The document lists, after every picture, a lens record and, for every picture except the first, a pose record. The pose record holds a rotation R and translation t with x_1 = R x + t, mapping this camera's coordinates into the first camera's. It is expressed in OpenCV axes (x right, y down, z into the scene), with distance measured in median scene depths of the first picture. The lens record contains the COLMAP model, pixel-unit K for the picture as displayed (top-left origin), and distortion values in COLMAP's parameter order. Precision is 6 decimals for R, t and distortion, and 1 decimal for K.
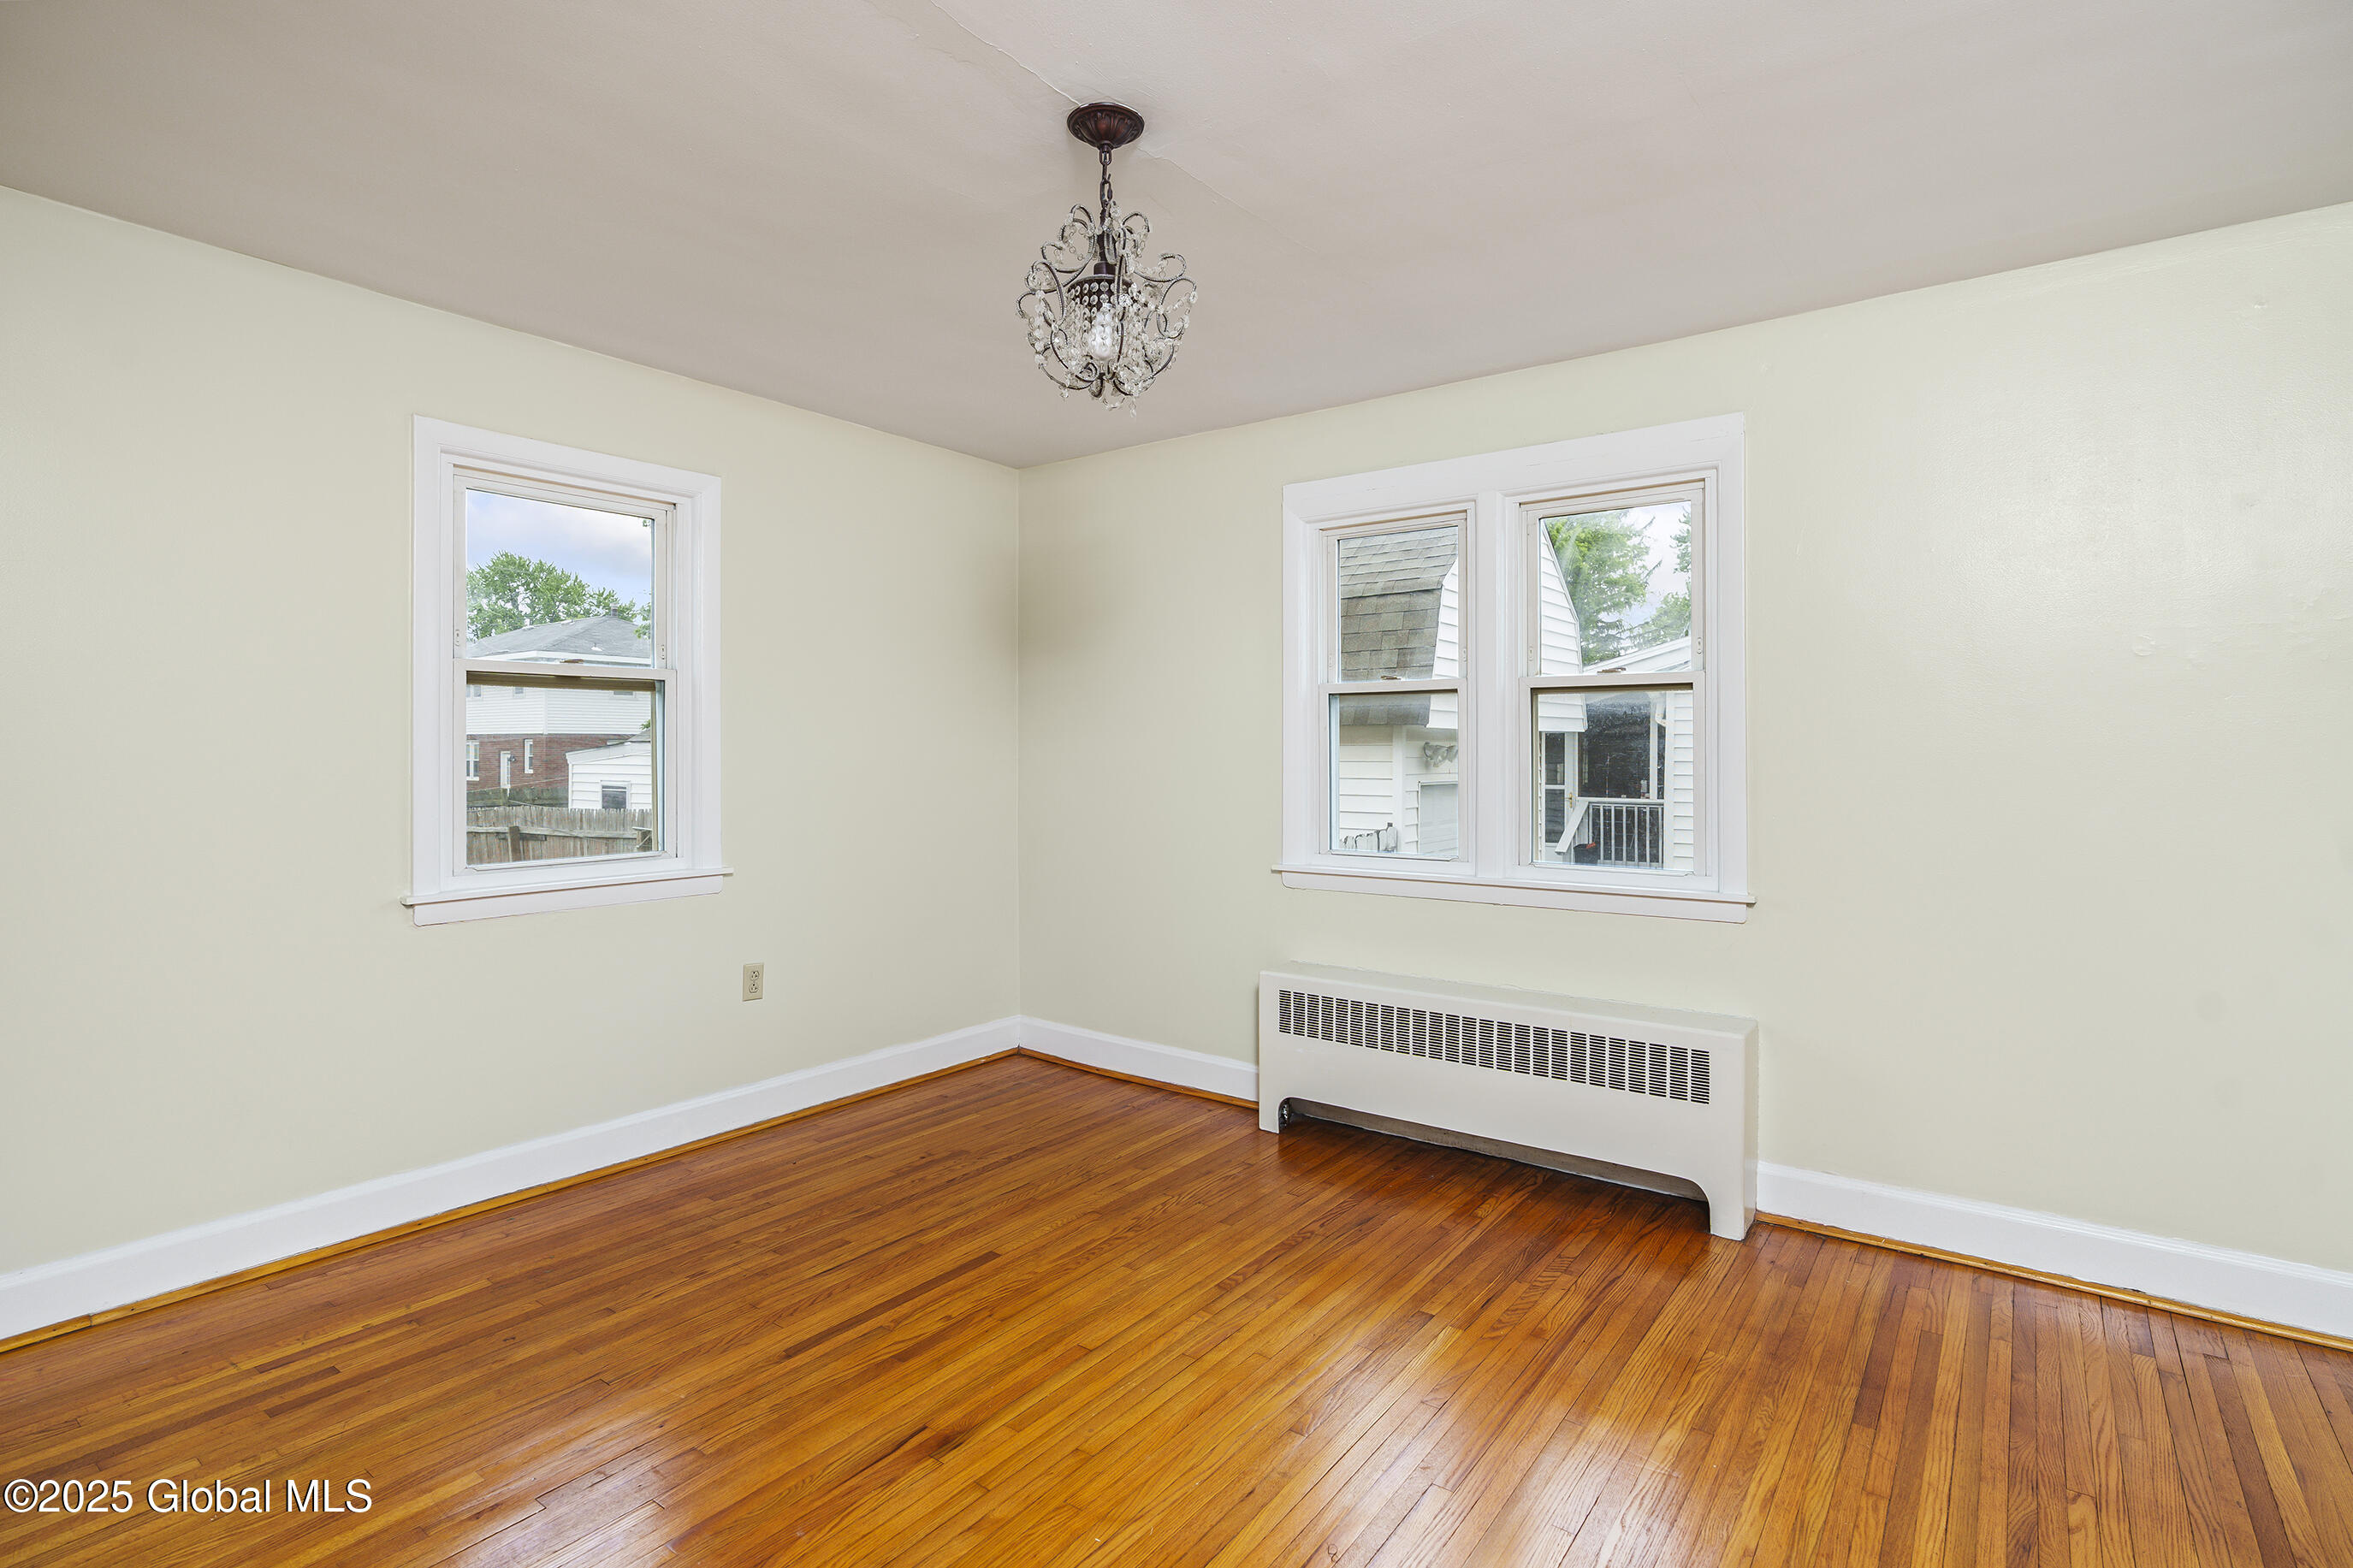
lens RADIAL K [[1148.6, 0, 1141.6], [0, 1148.6, 746.9], [0, 0, 1]] dist [-0.020563, 0.017824]
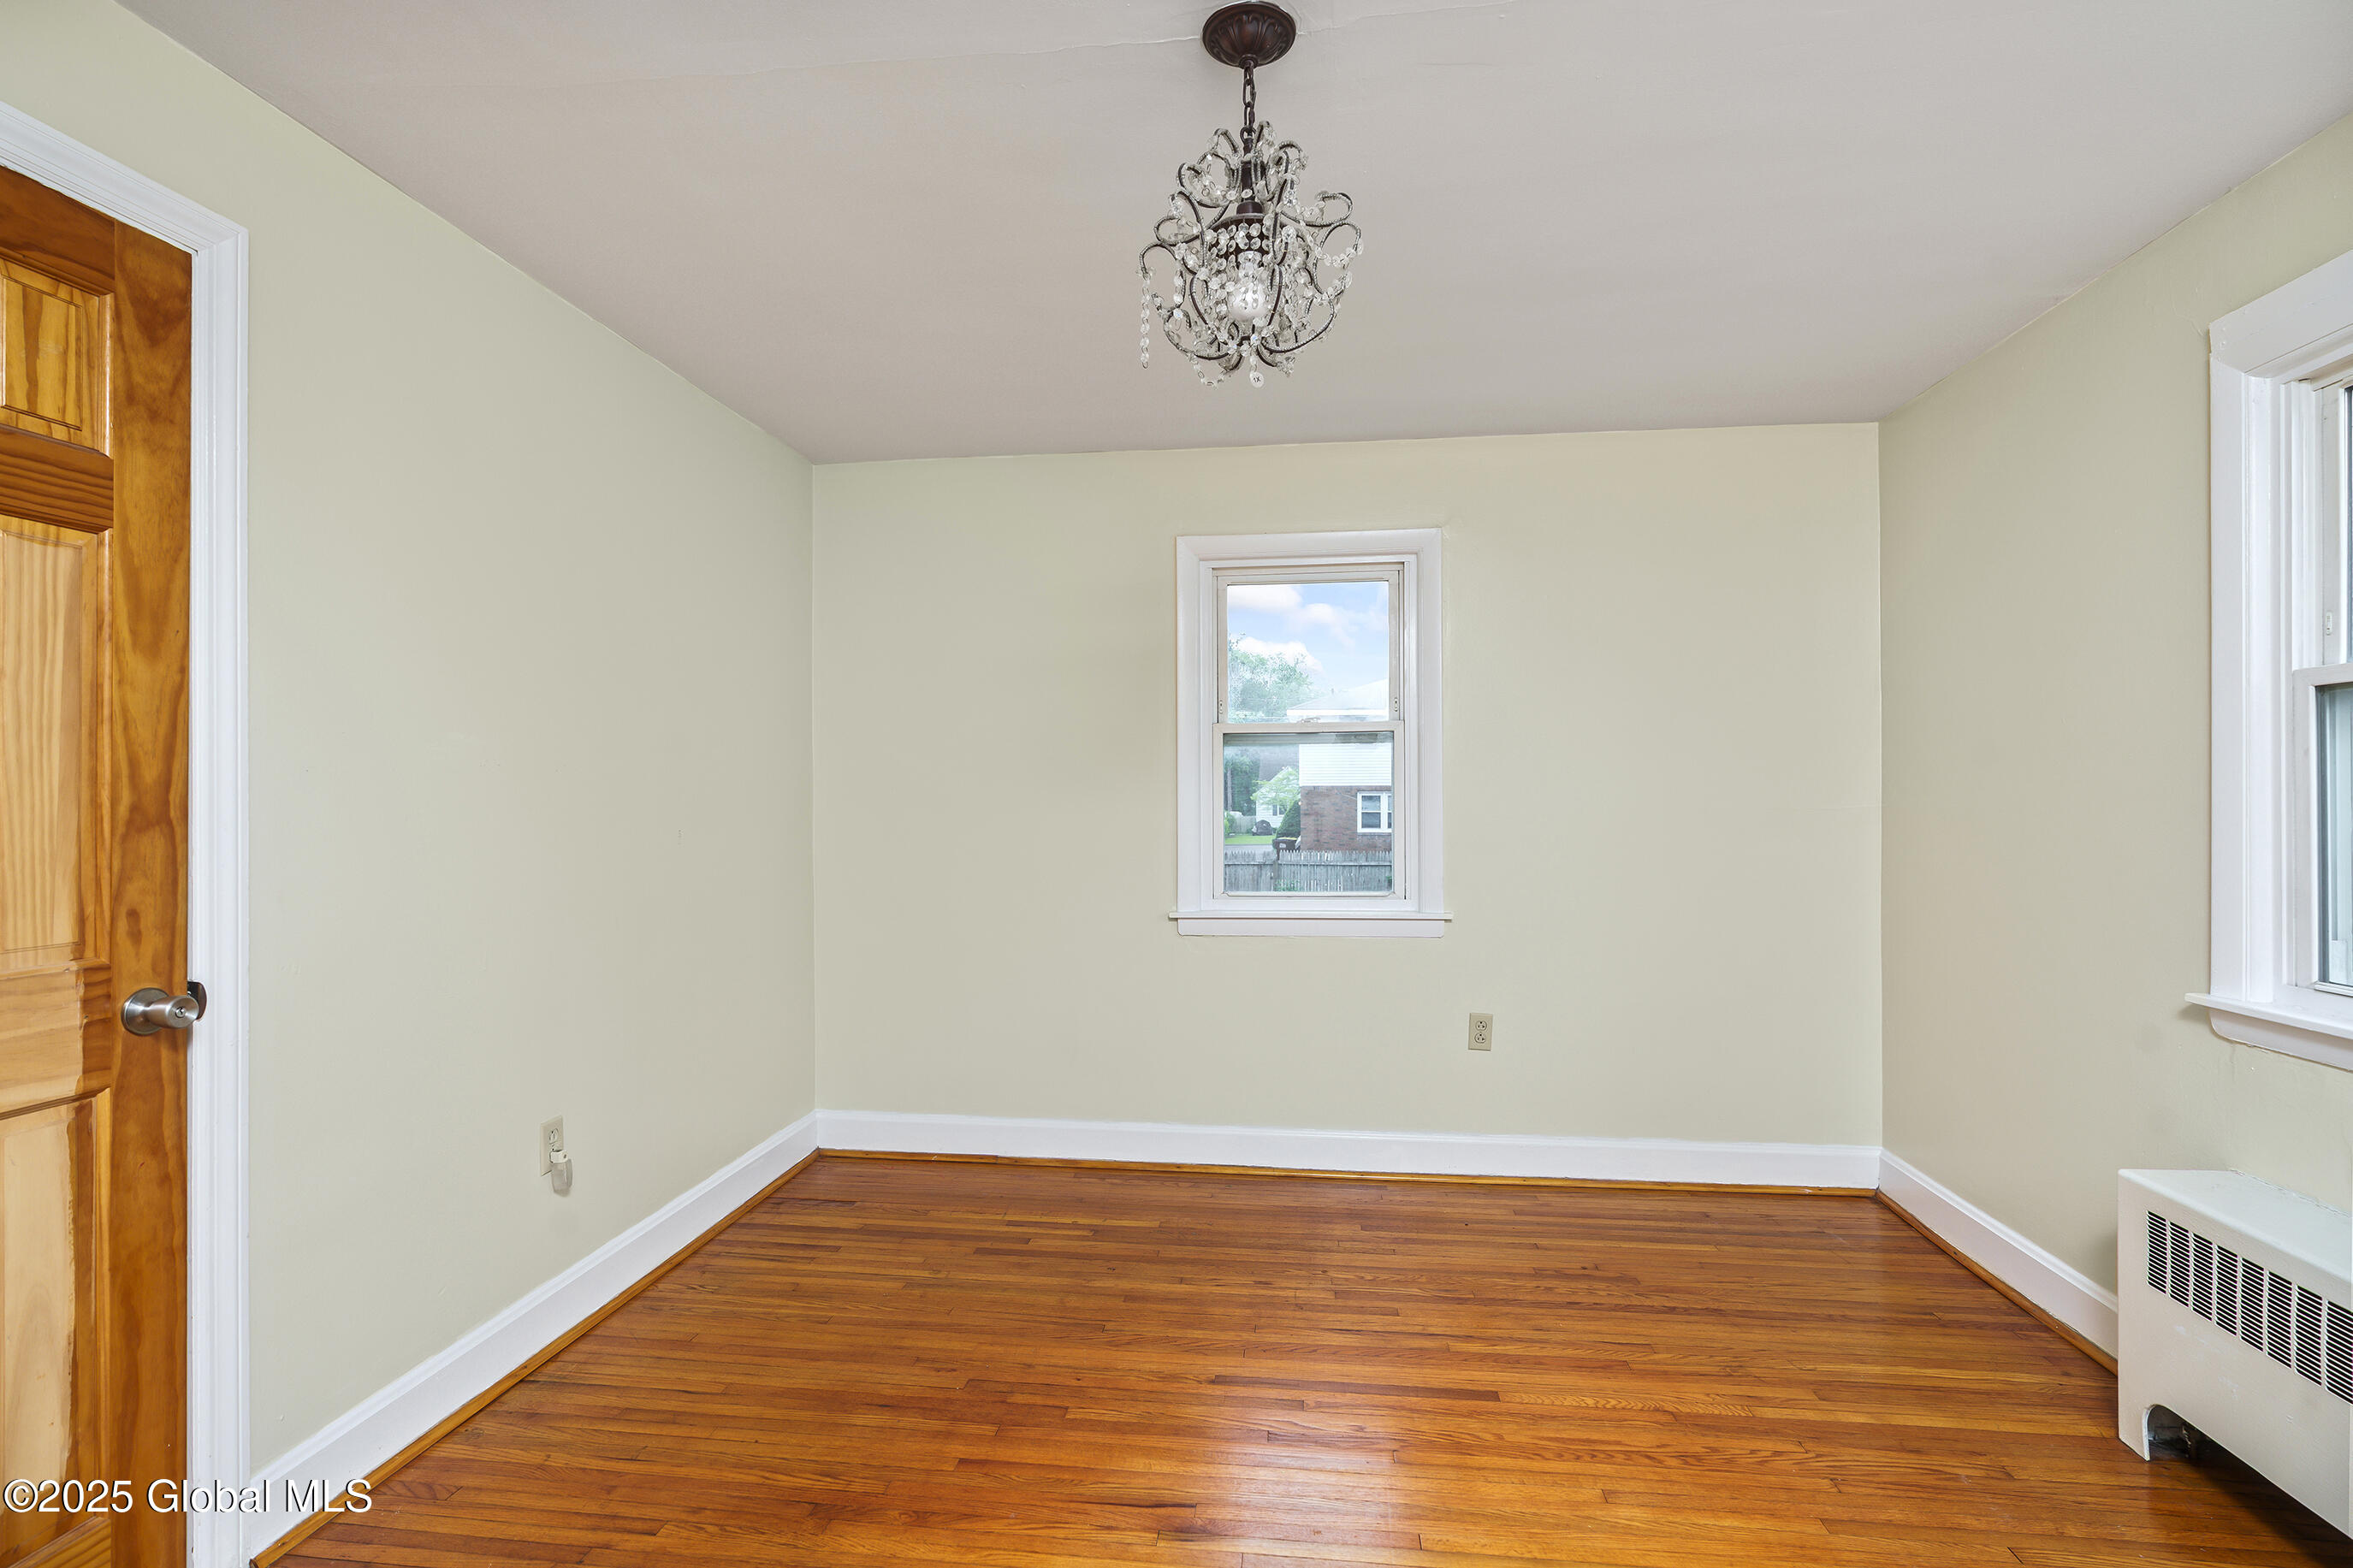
lens RADIAL K [[1083.8, 0, 1178.6], [0, 1083.8, 805.3], [0, 0, 1]] dist [-0.002715, 0.000592]
pose [[0.511038, 0.002414, -0.859555, 0.395073], [0.007874, 0.999941, 0.007489, 0.001308], [0.859522, -0.010595, 0.510989, 0.361921]]
